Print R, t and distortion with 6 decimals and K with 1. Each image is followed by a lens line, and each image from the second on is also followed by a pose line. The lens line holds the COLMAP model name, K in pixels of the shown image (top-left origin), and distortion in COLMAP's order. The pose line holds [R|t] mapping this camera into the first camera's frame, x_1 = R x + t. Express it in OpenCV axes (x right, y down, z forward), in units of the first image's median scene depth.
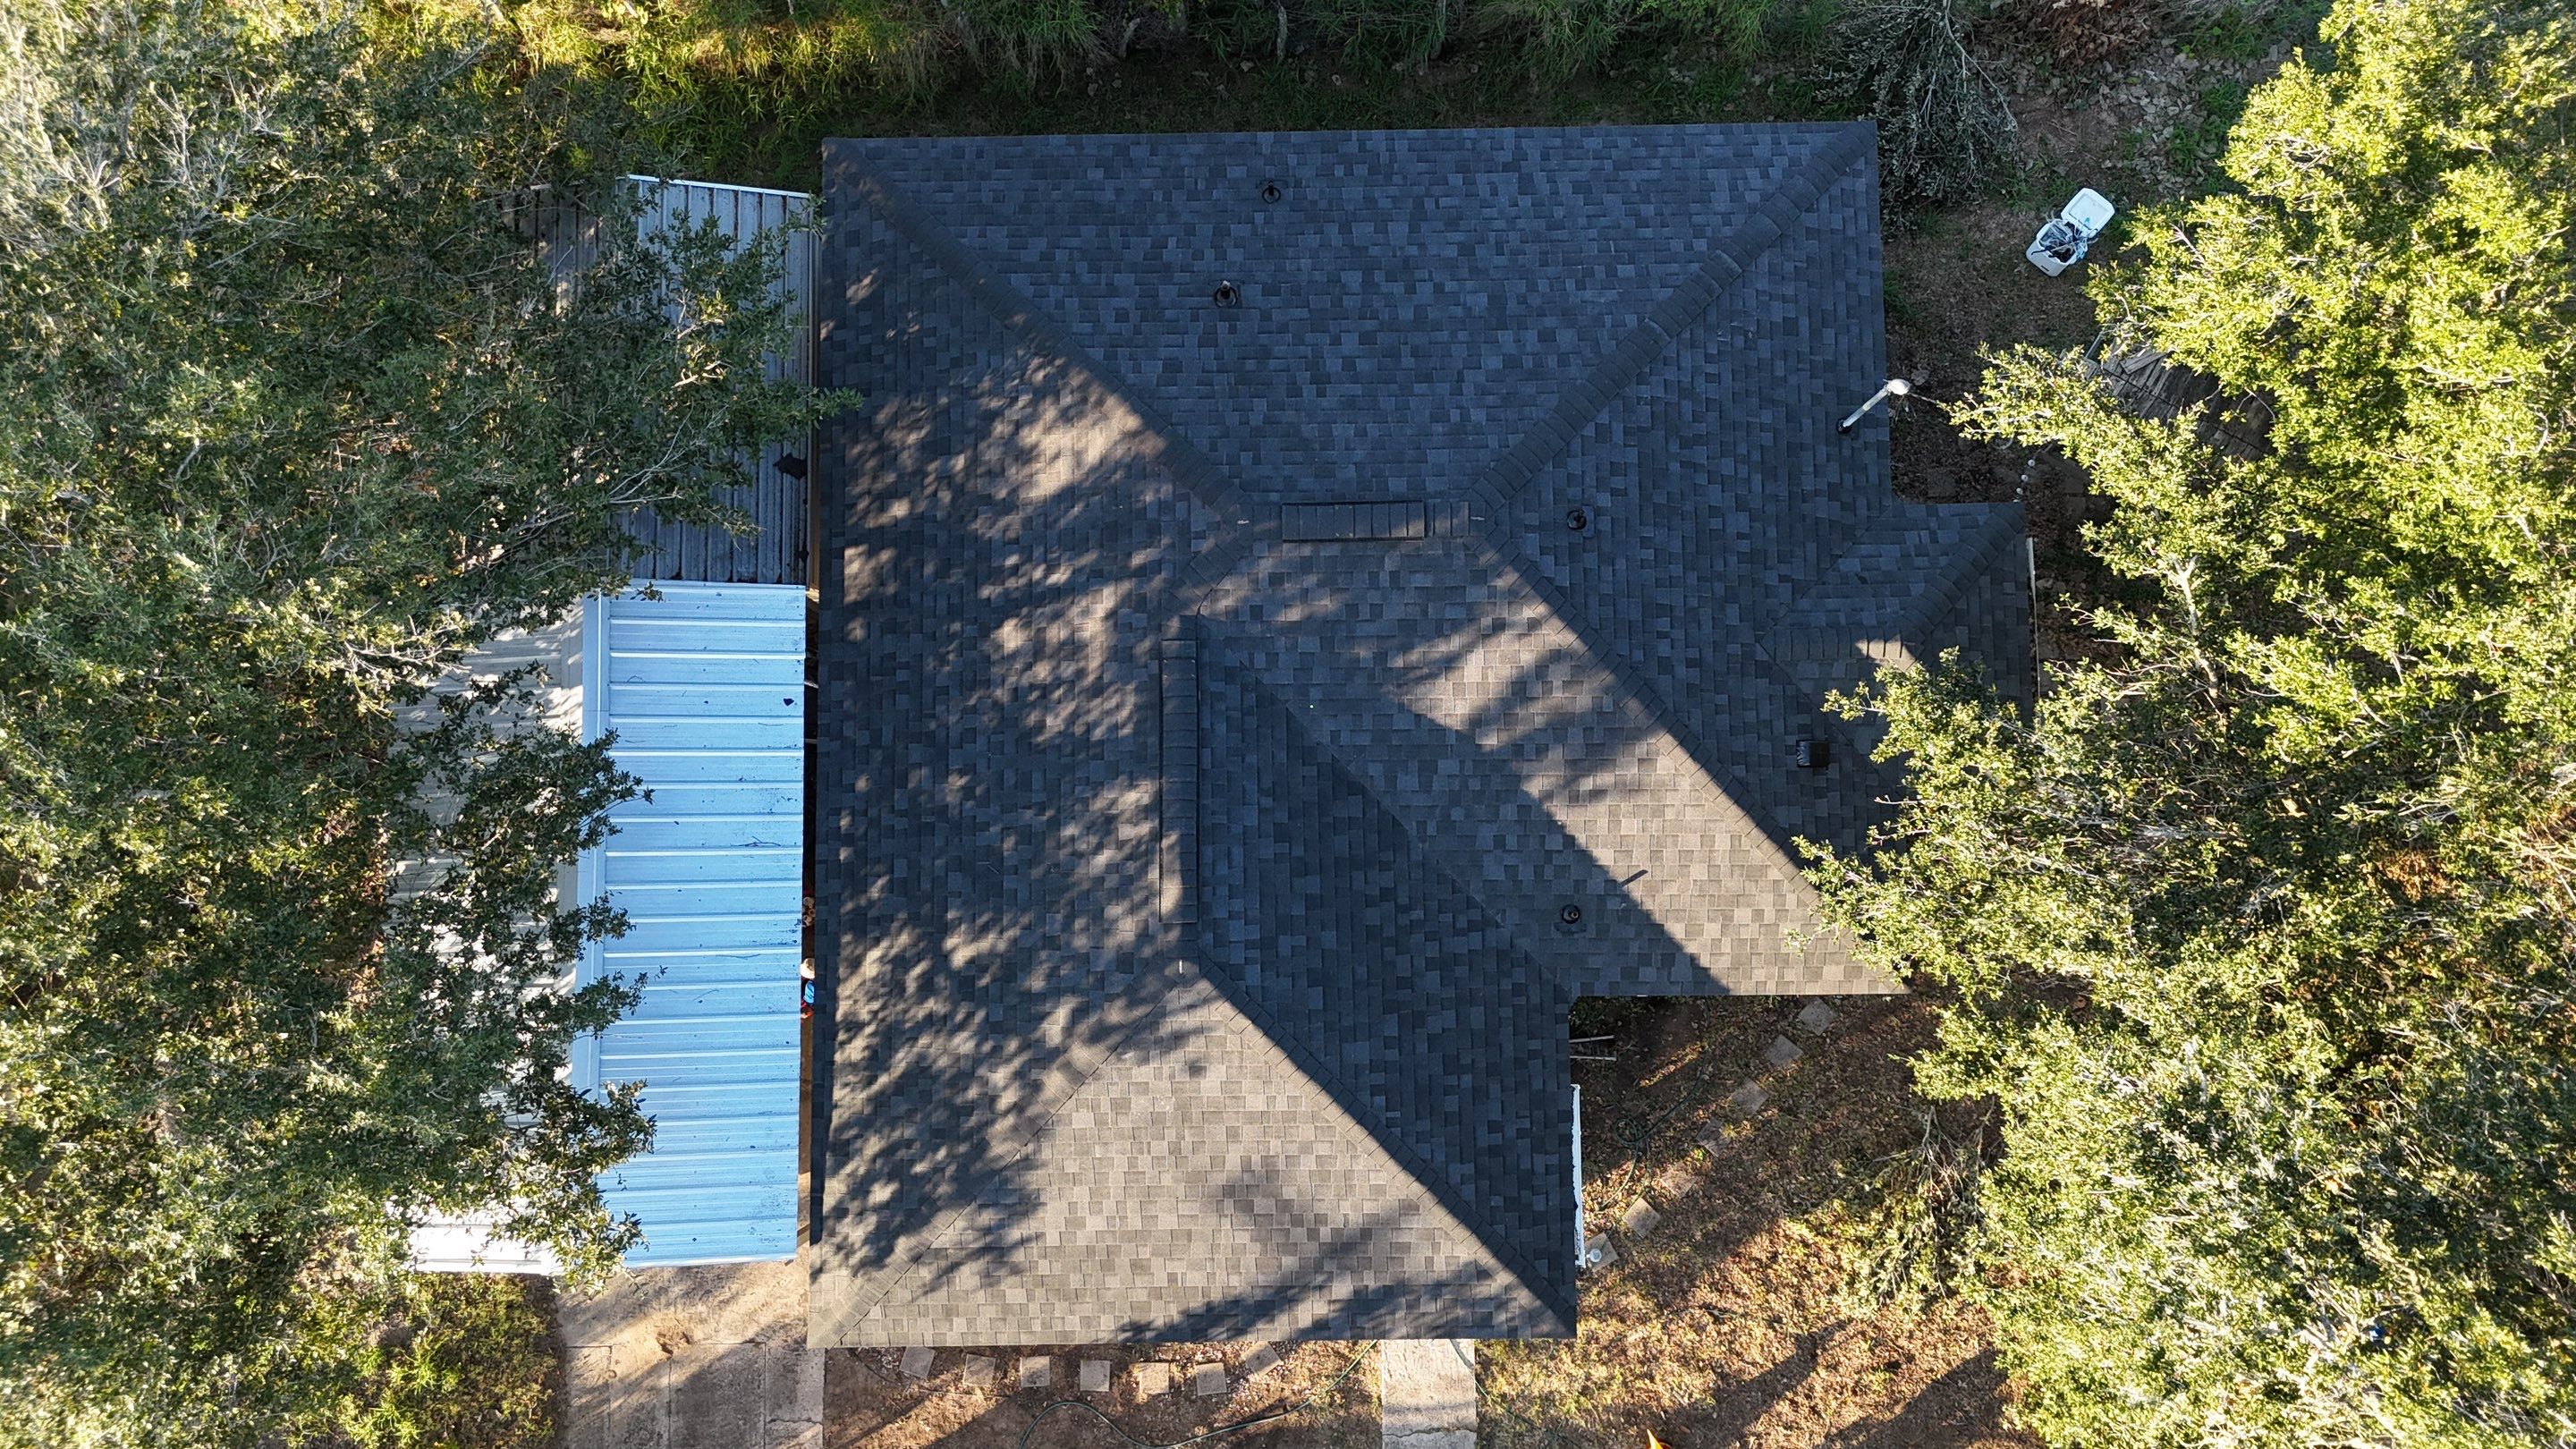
lens RADIAL K [[1900.4, 0, 1281.1], [0, 1900.4, 706.8], [0, 0, 1]] dist [0.078642, -0.077050]
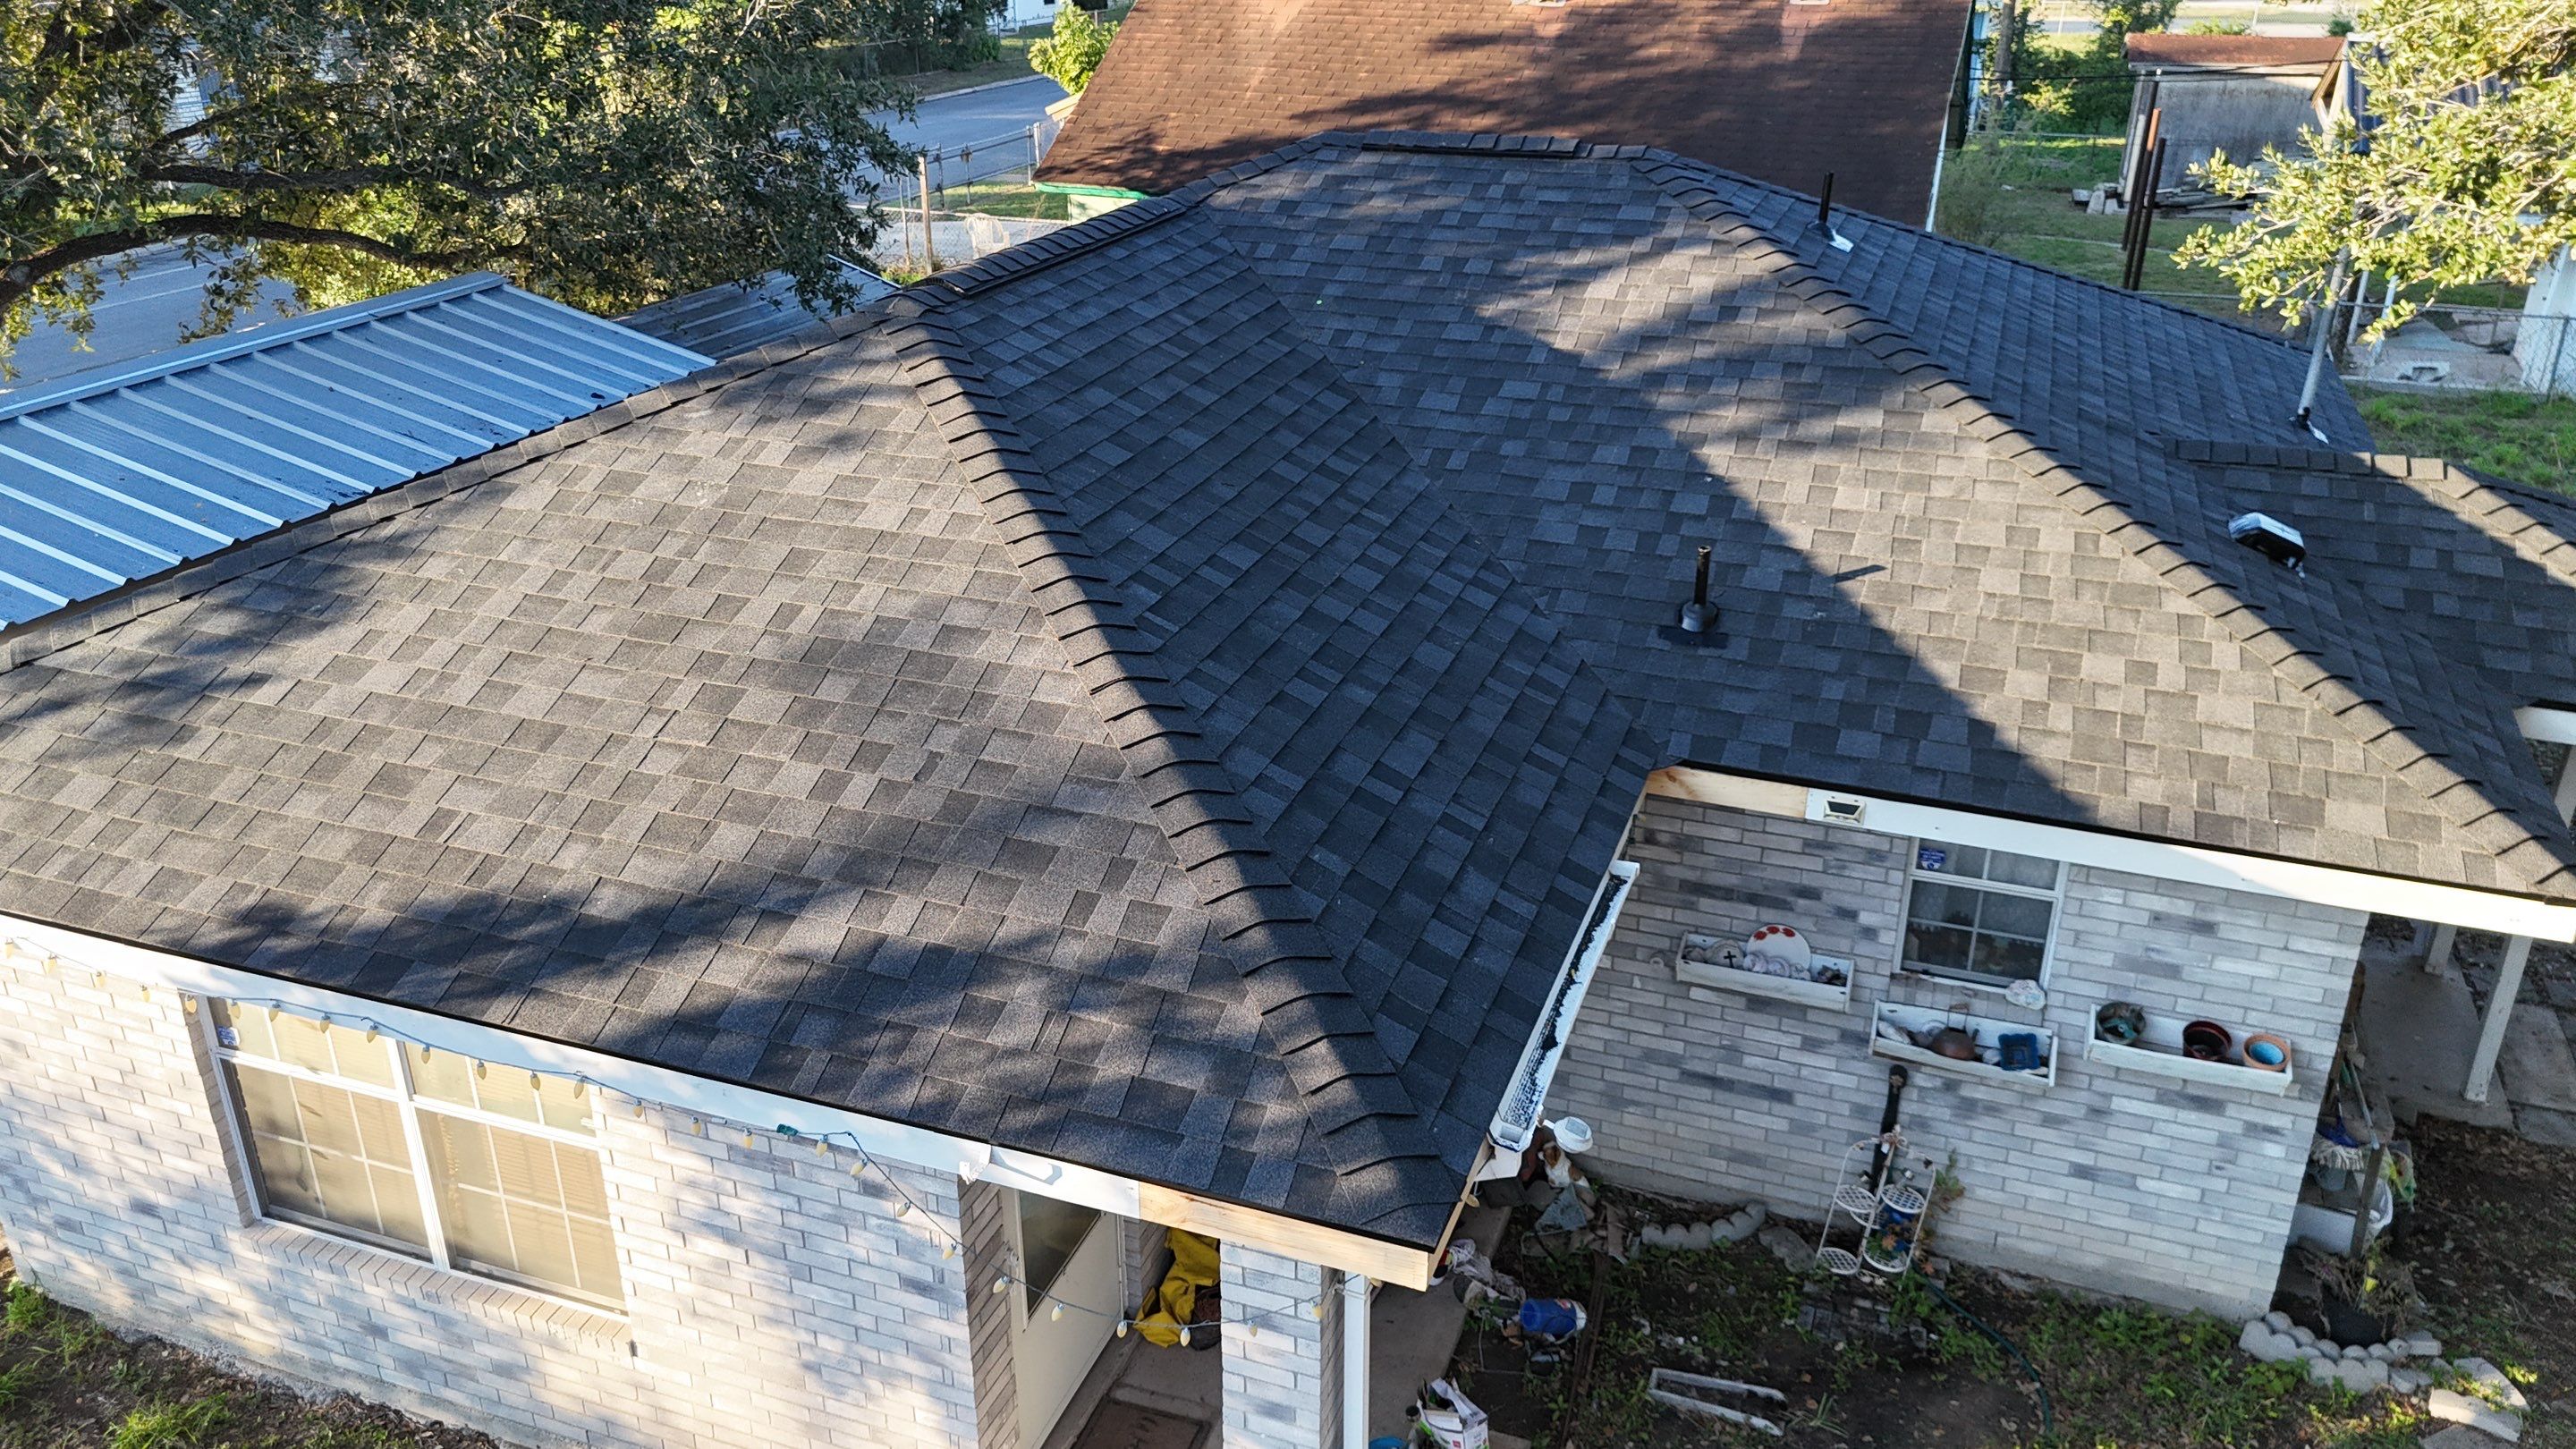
lens RADIAL K [[1900.4, 0, 1297.3], [0, 1900.4, 727.7], [0, 0, 1]] dist [0.078642, -0.077050]
pose [[0.934154, 0.160176, -0.318905, 0.215358], [-0.356175, 0.474219, -0.805143, 0.531742], [0.022266, 0.865713, 0.500044, 0.802655]]
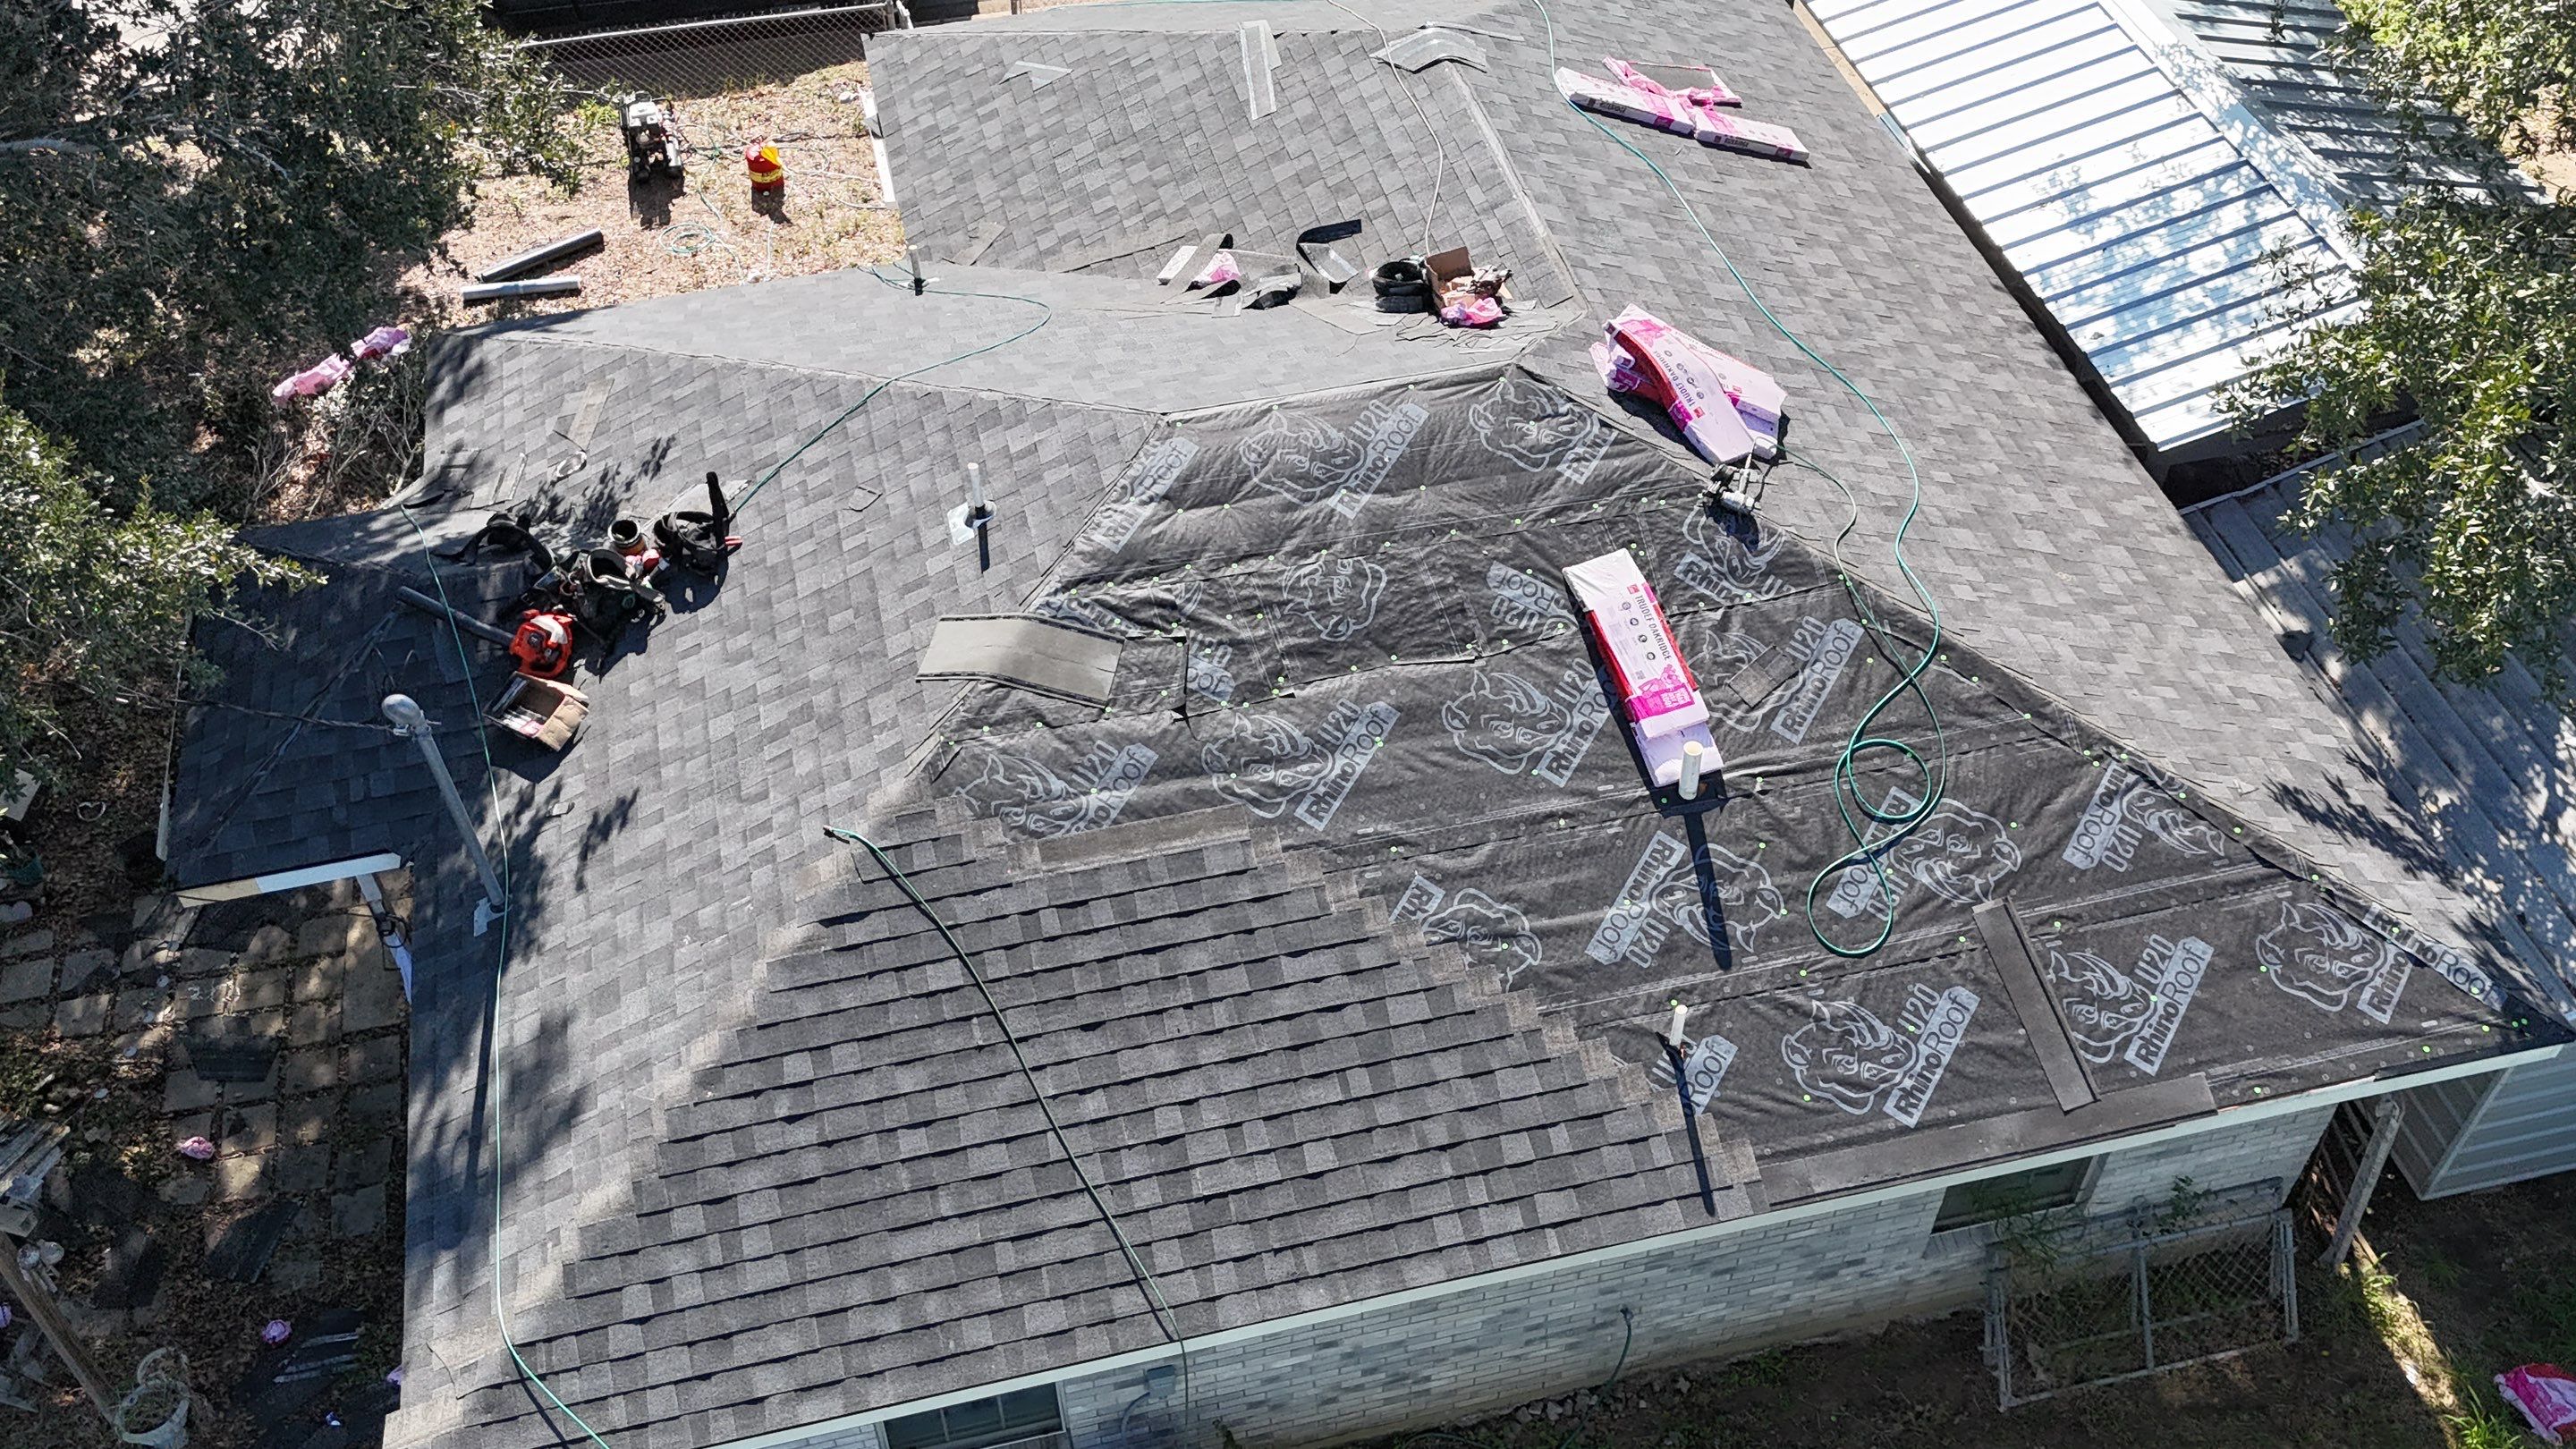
lens RADIAL K [[2312.4, 0, 1292.9], [0, 2312.4, 725.2], [0, 0, 1]] dist [0.106545, -0.165144]
pose [[-0.974176, 0.174822, -0.142891, 0.171154], [-0.222197, -0.629861, 0.744247, -0.675345], [0.040109, 0.756778, 0.652441, 0.574016]]
